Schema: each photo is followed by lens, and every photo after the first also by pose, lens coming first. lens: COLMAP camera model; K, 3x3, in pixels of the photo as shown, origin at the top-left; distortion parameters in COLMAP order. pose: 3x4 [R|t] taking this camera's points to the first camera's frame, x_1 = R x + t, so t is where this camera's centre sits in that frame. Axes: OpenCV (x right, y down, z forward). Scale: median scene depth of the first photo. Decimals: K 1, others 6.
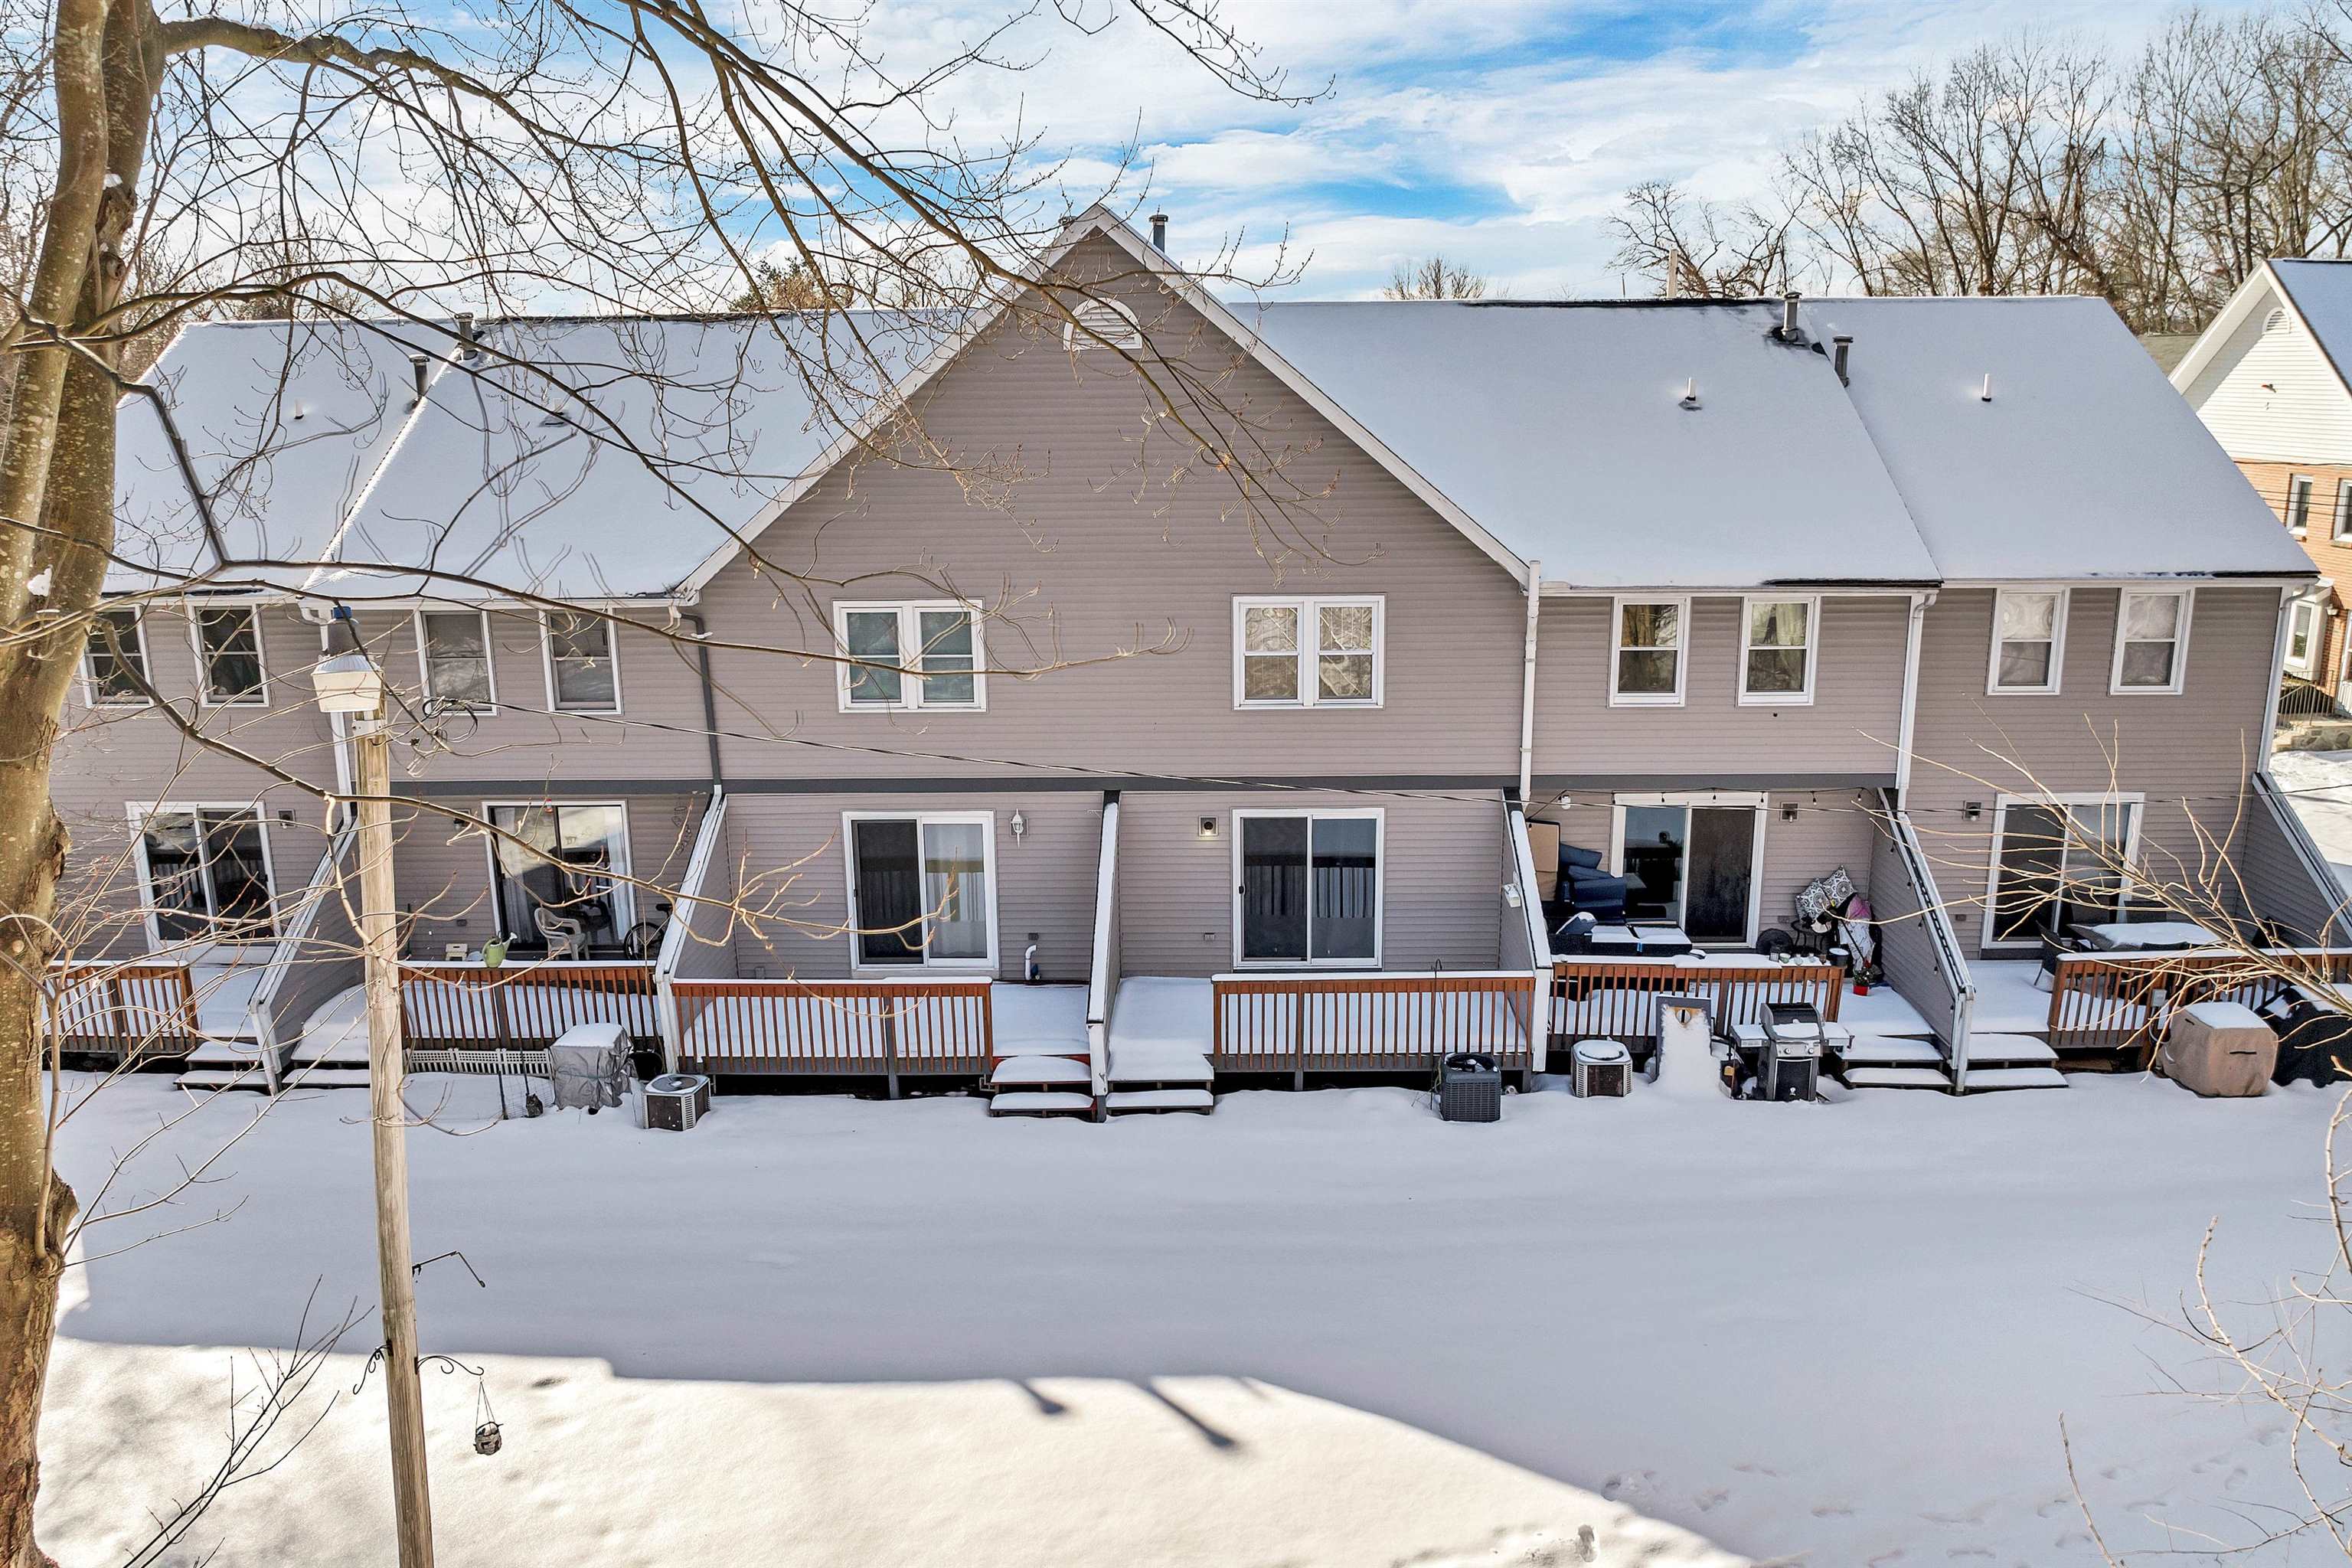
lens RADIAL K [[1693.7, 0, 1167.3], [0, 1693.7, 725.2], [0, 0, 1]] dist [-0.061272, -0.001327]
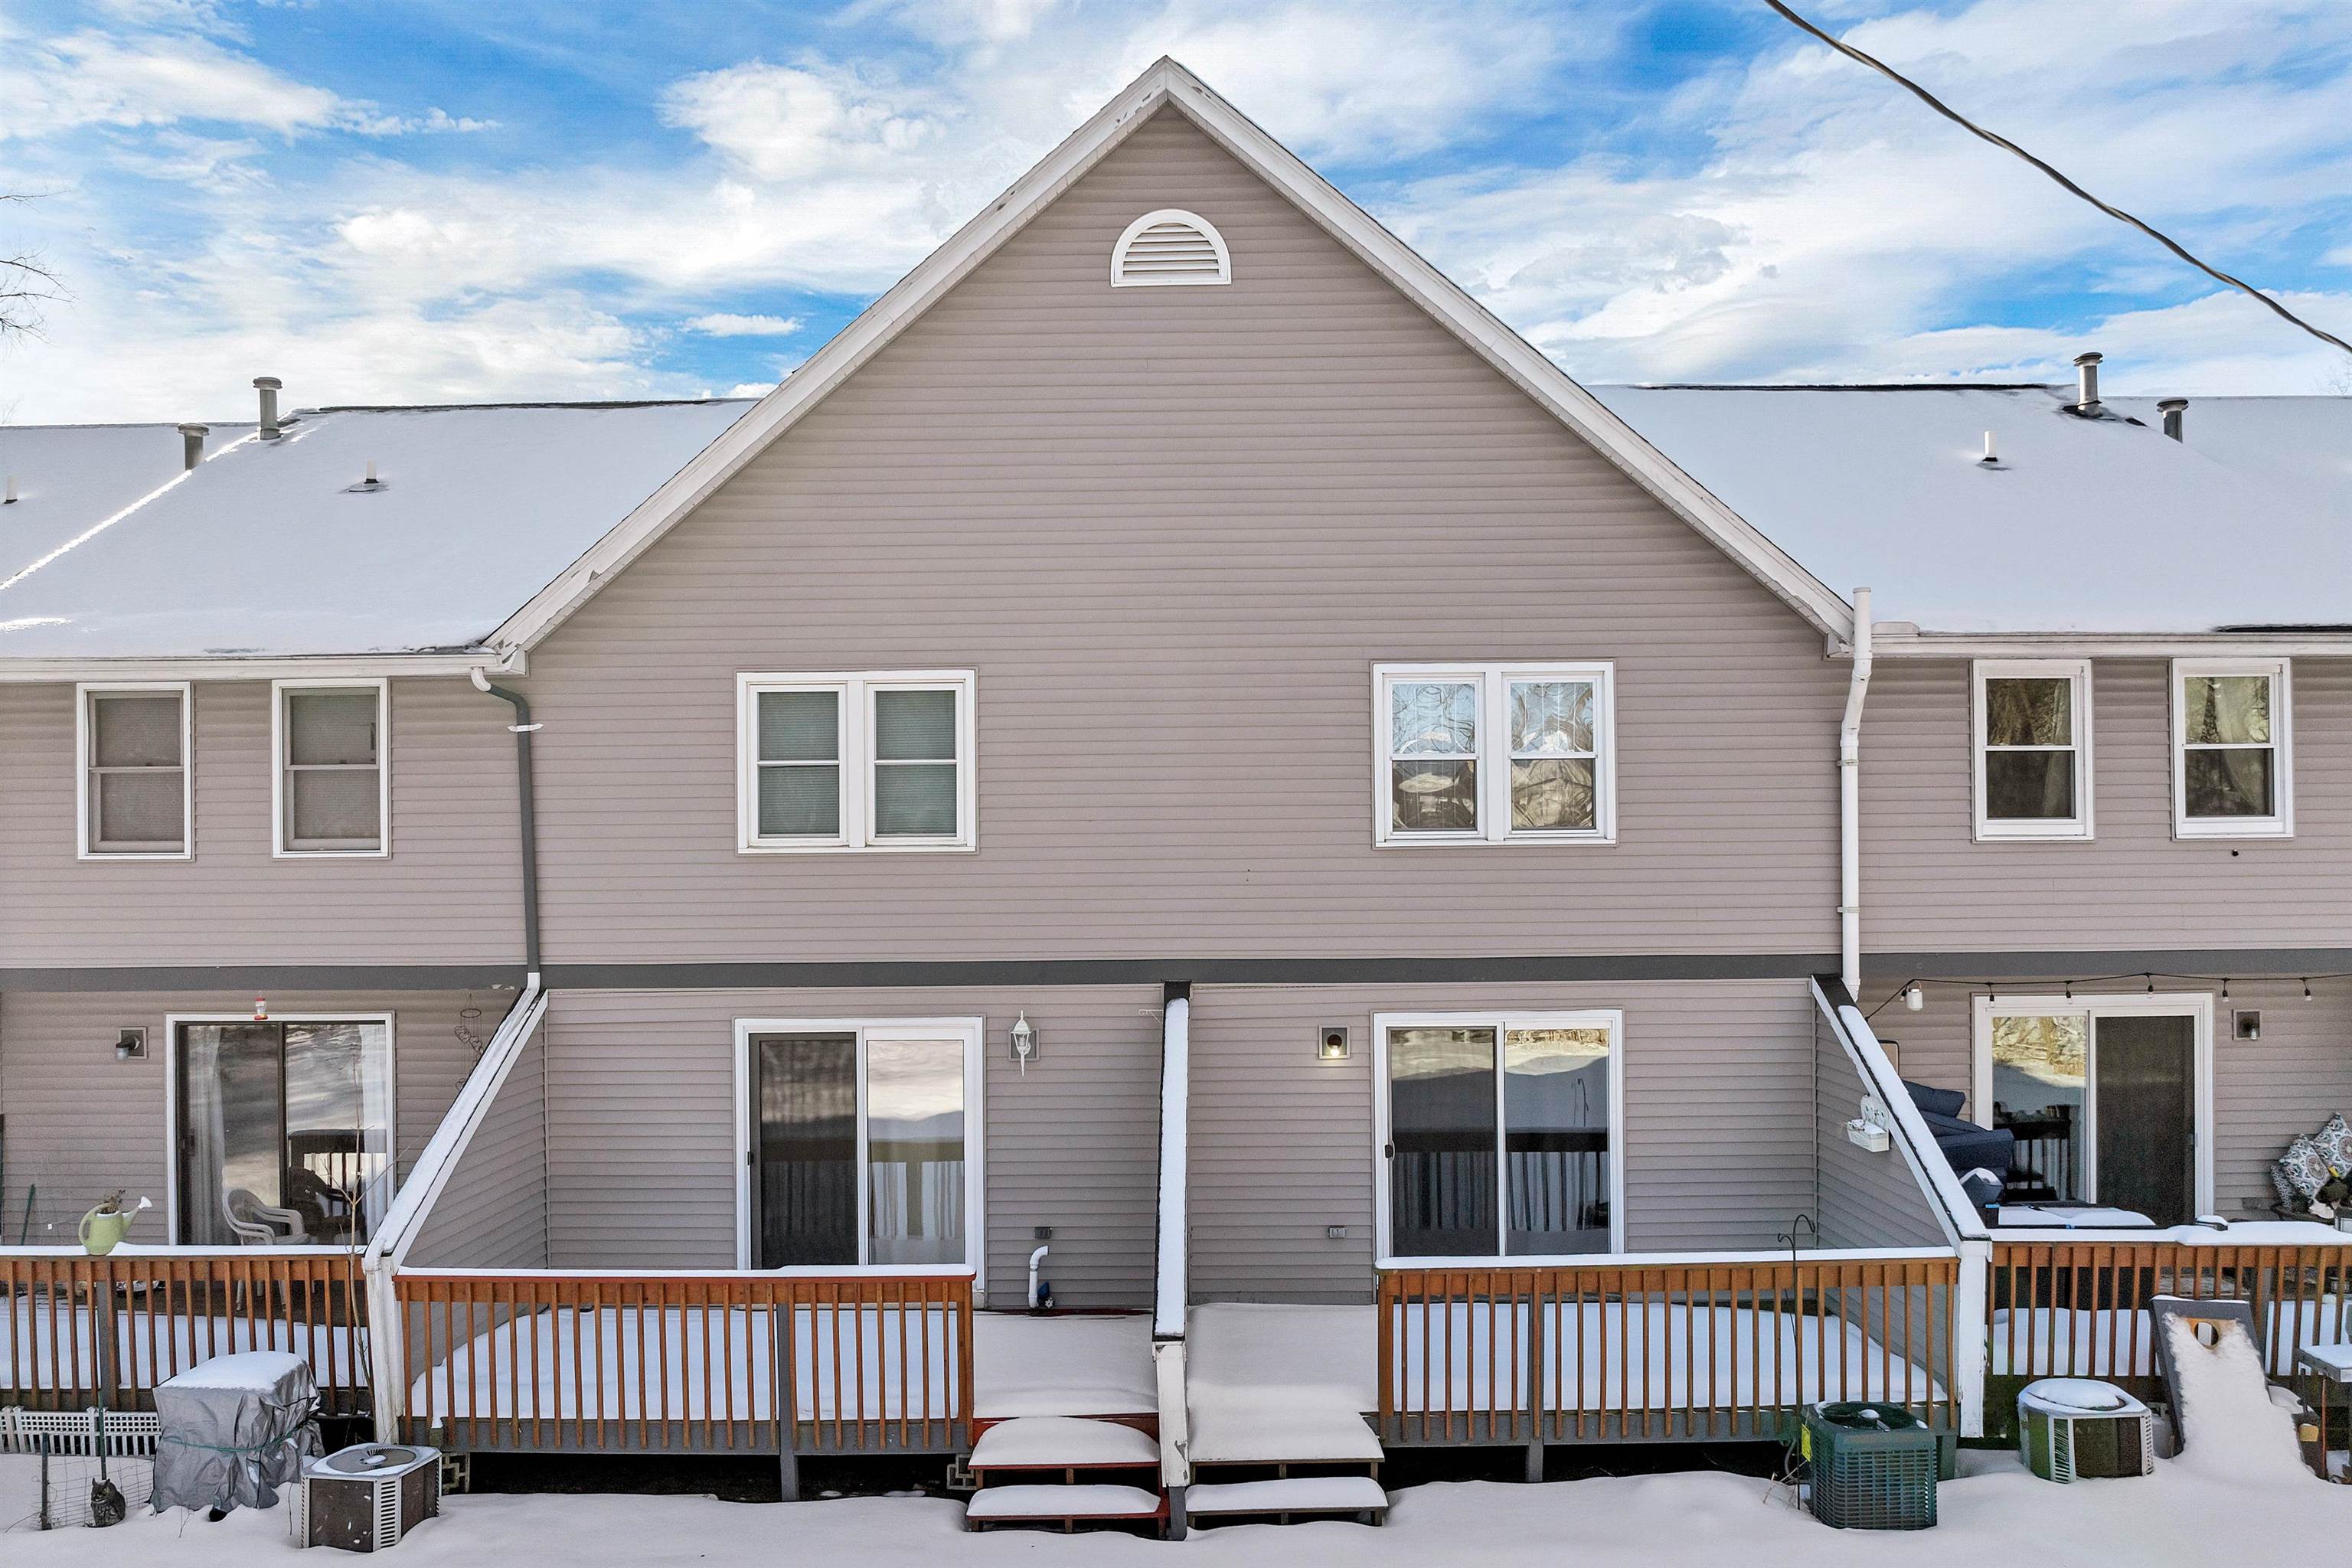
lens RADIAL K [[1731.4, 0, 1176.0], [0, 1731.4, 784.0], [0, 0, 1]] dist [-0.050945, 0.002606]
pose [[0.999828, 0.006680, 0.017304, -0.048228], [-0.002480, 0.972664, -0.232202, 0.124107], [-0.018382, 0.232119, 0.972514, 0.406938]]
